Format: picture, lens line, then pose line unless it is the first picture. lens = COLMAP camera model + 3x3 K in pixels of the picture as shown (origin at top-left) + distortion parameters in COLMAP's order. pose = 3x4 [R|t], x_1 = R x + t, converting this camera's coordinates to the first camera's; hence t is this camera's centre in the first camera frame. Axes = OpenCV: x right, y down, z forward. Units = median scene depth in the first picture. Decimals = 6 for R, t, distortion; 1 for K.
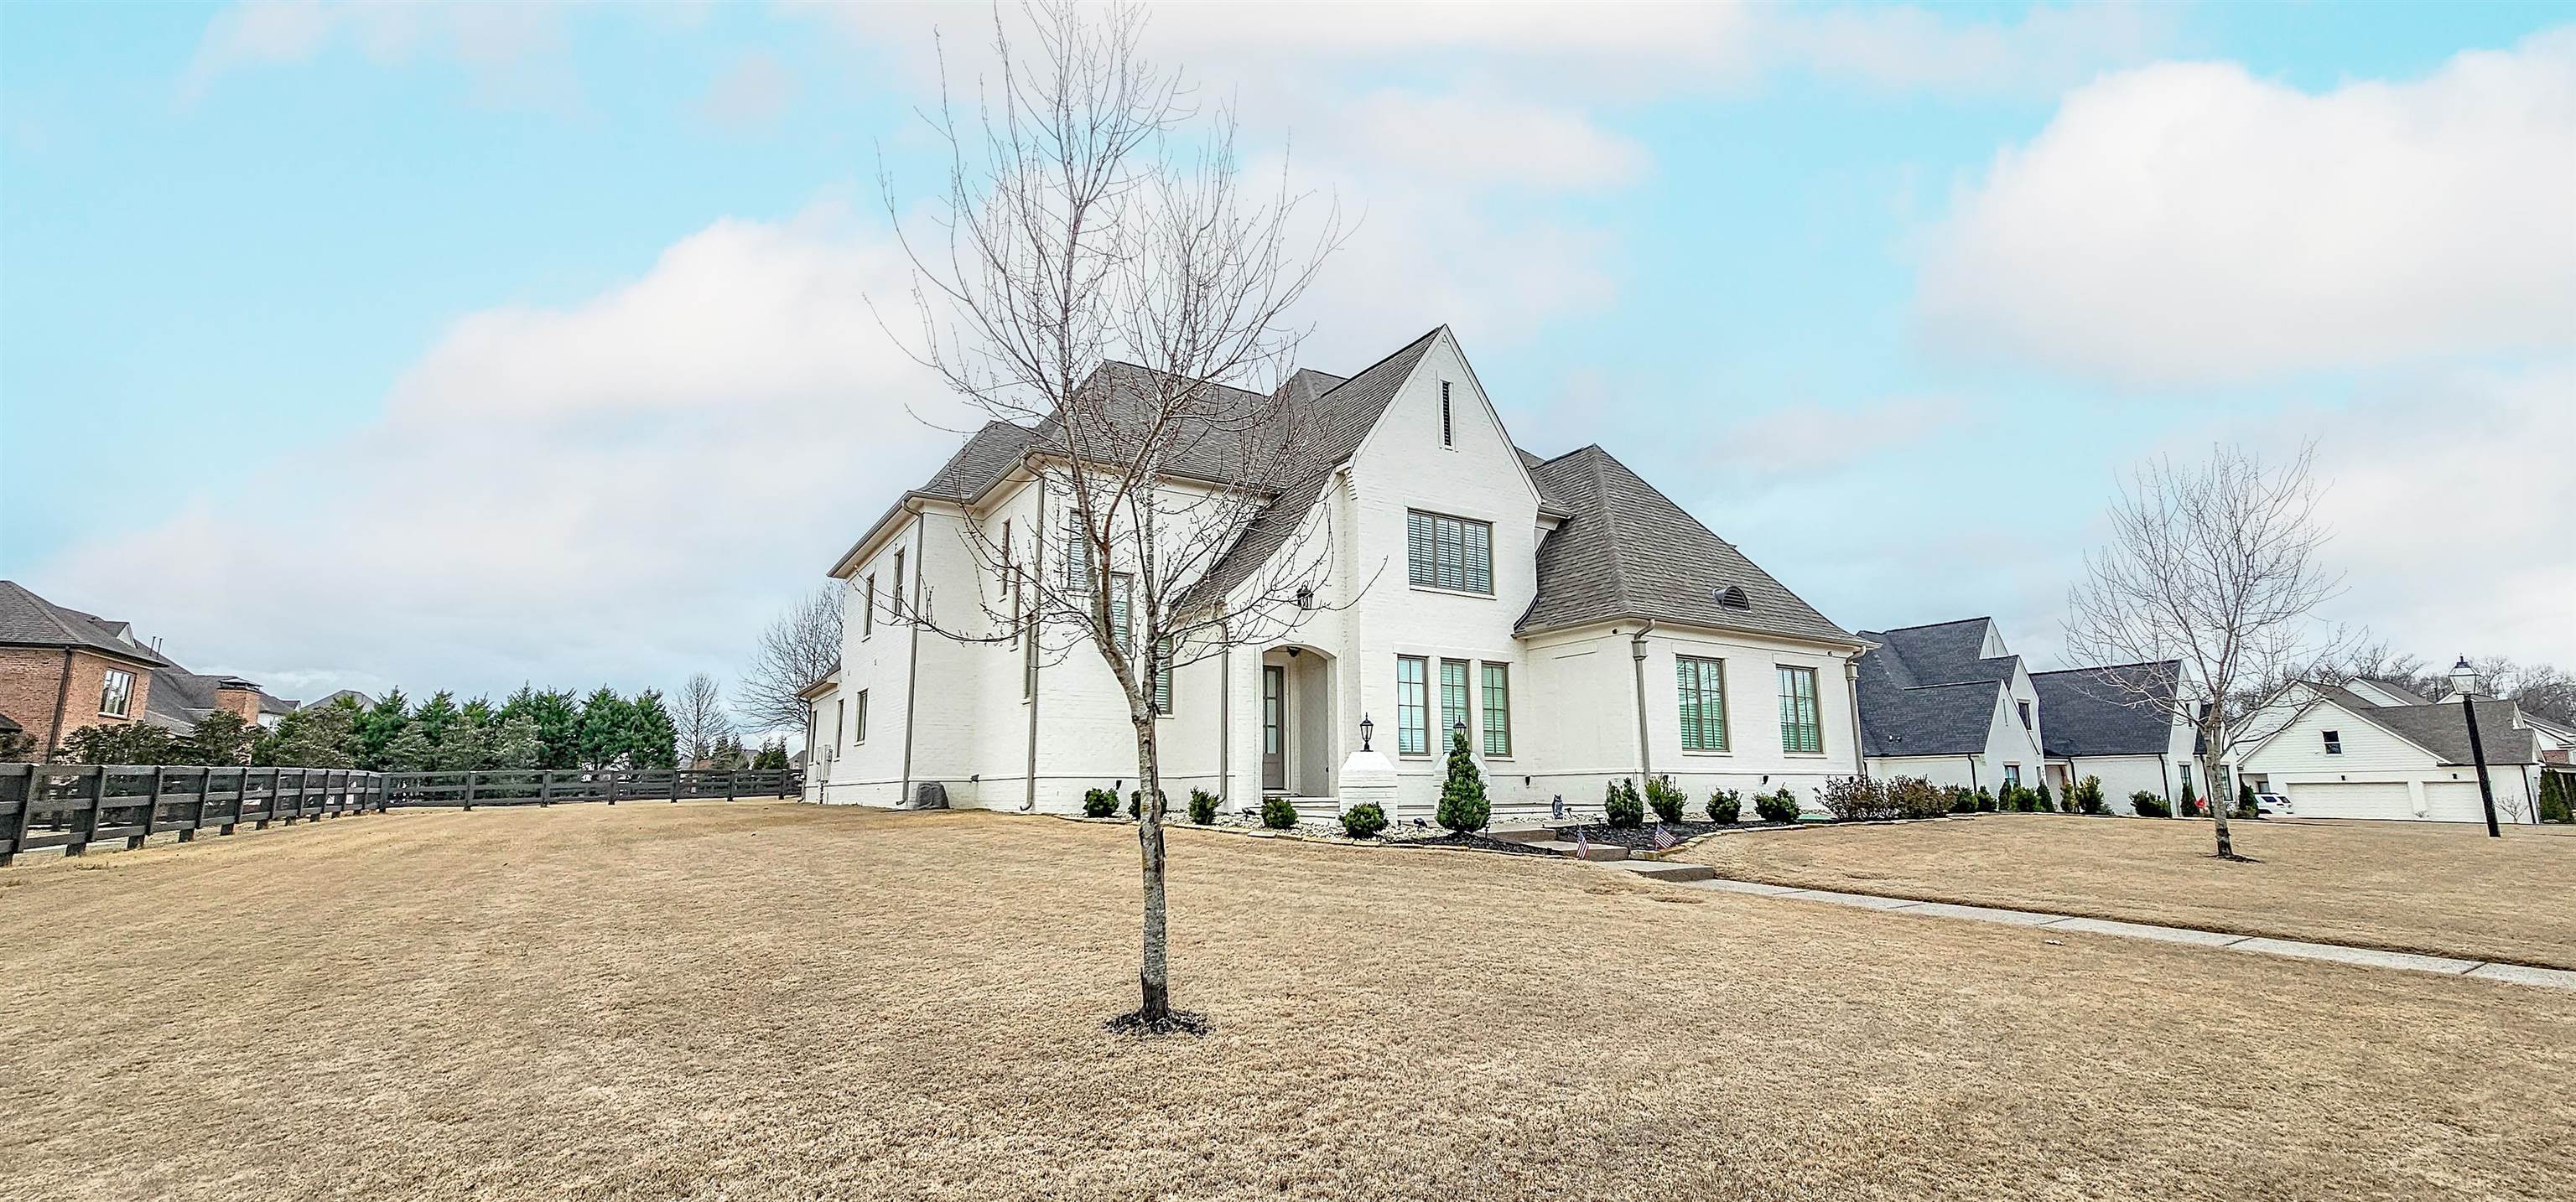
lens RADIAL K [[1054.4, 0, 1293.0], [0, 1054.4, 609.0], [0, 0, 1]] dist [-0.005794, 0.003153]
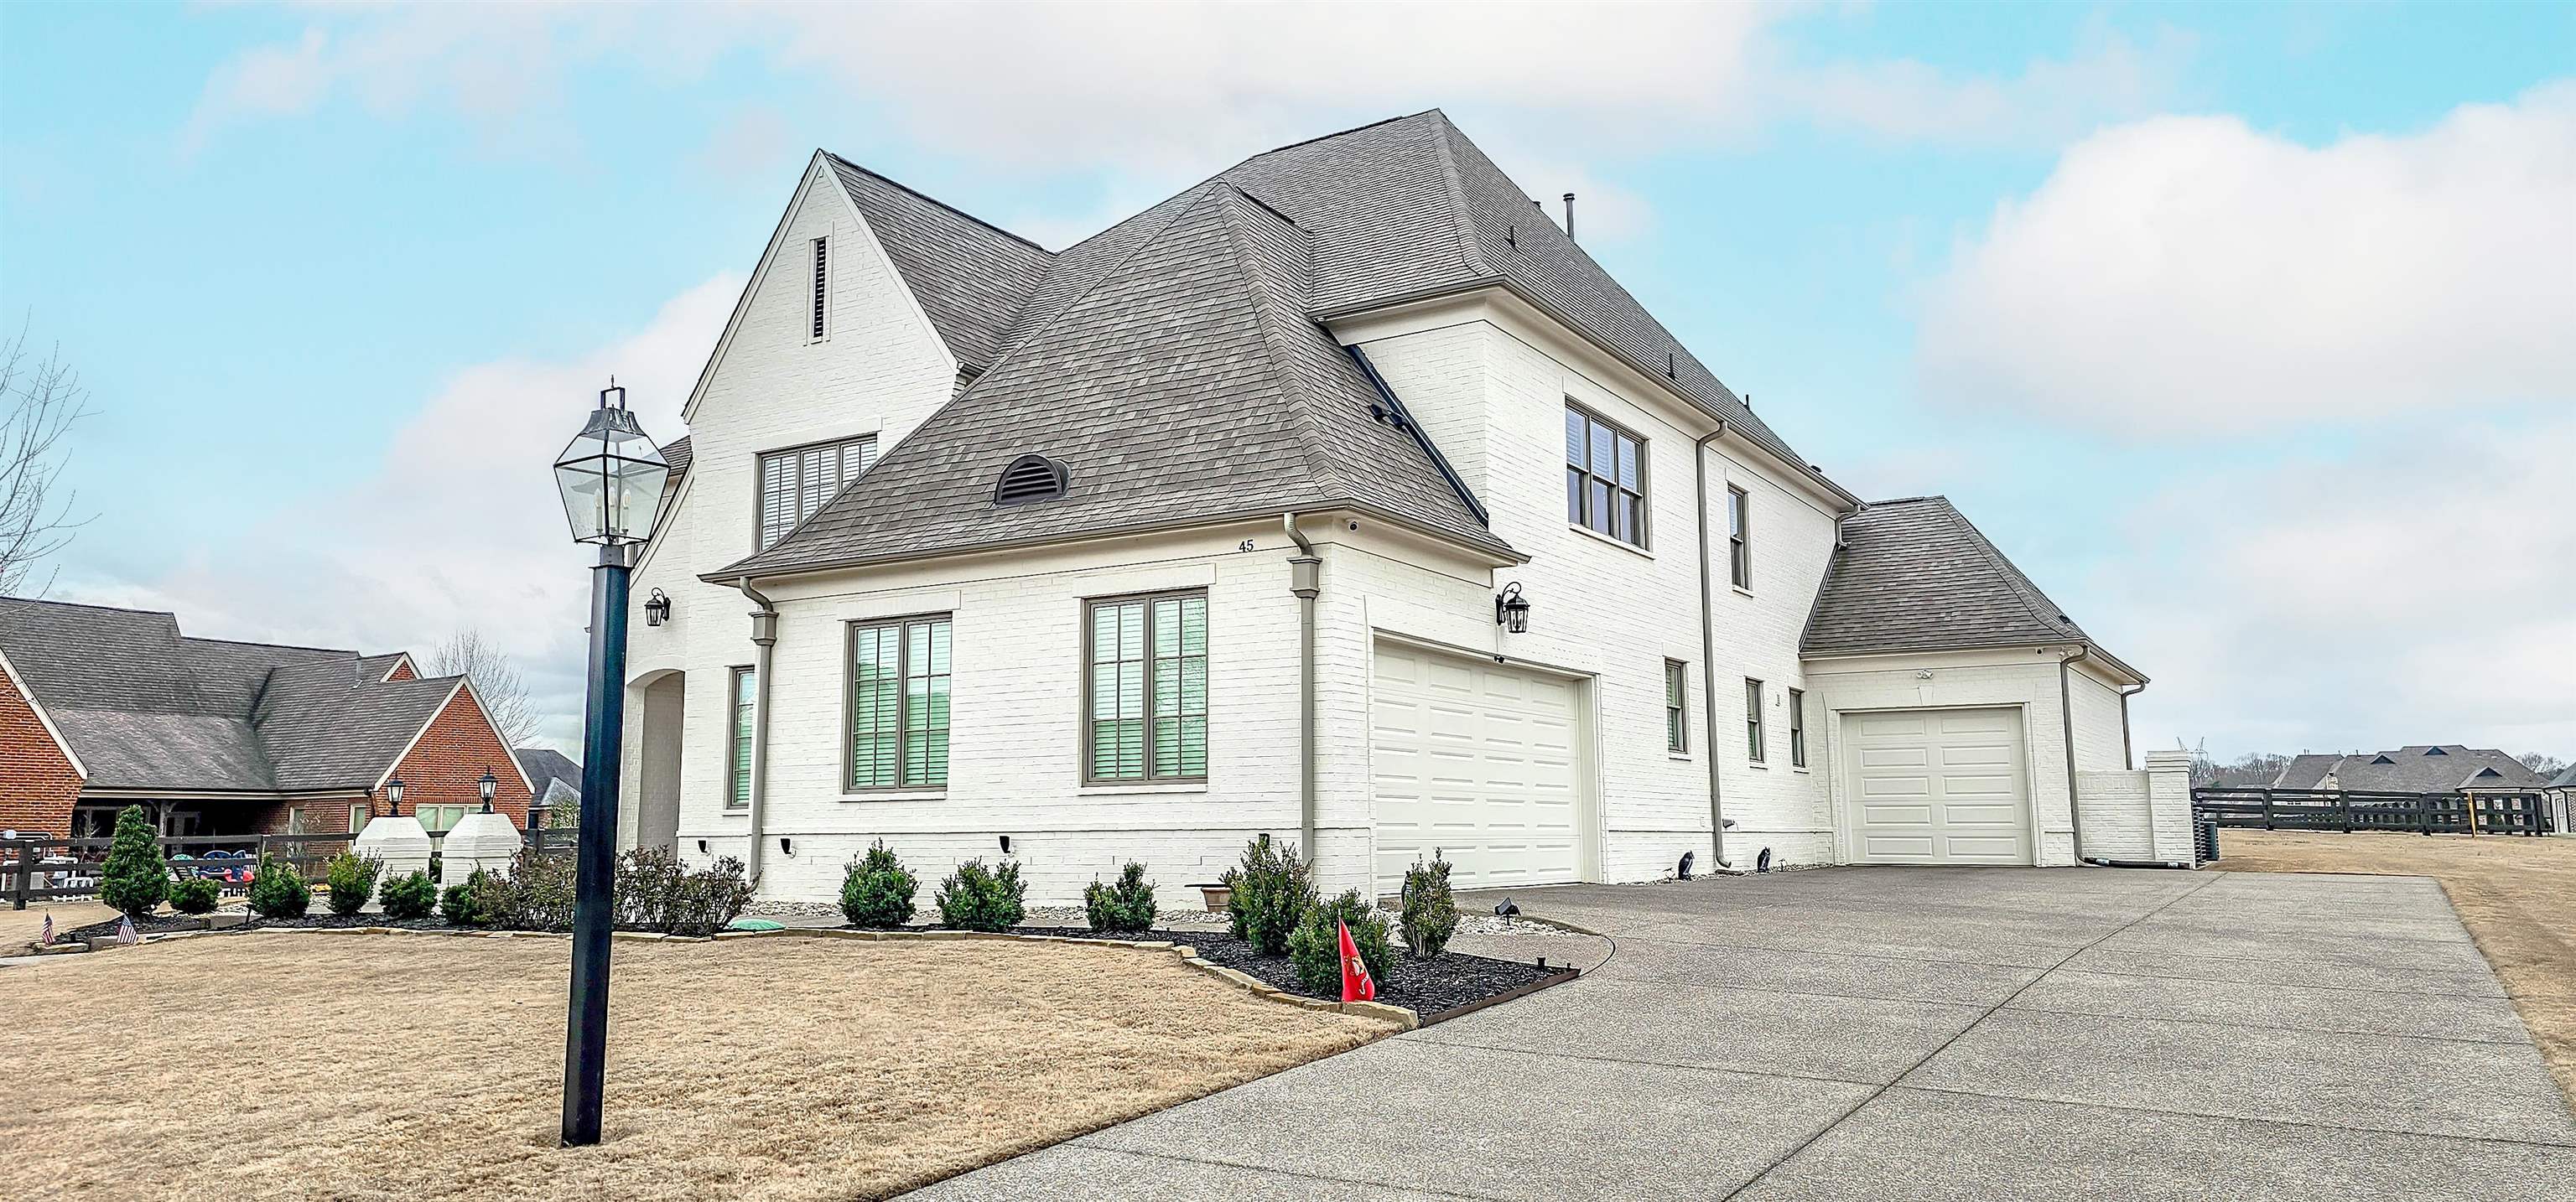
lens RADIAL K [[1788.1, 0, 1288.0], [0, 1788.1, 601.0], [0, 0, 1]] dist [-0.001556, -0.000276]
pose [[0.449355, -0.124716, -0.884605, 1.244051], [0.139502, 0.987856, -0.068410, 0.124248], [0.882394, -0.092664, 0.461296, 0.729681]]
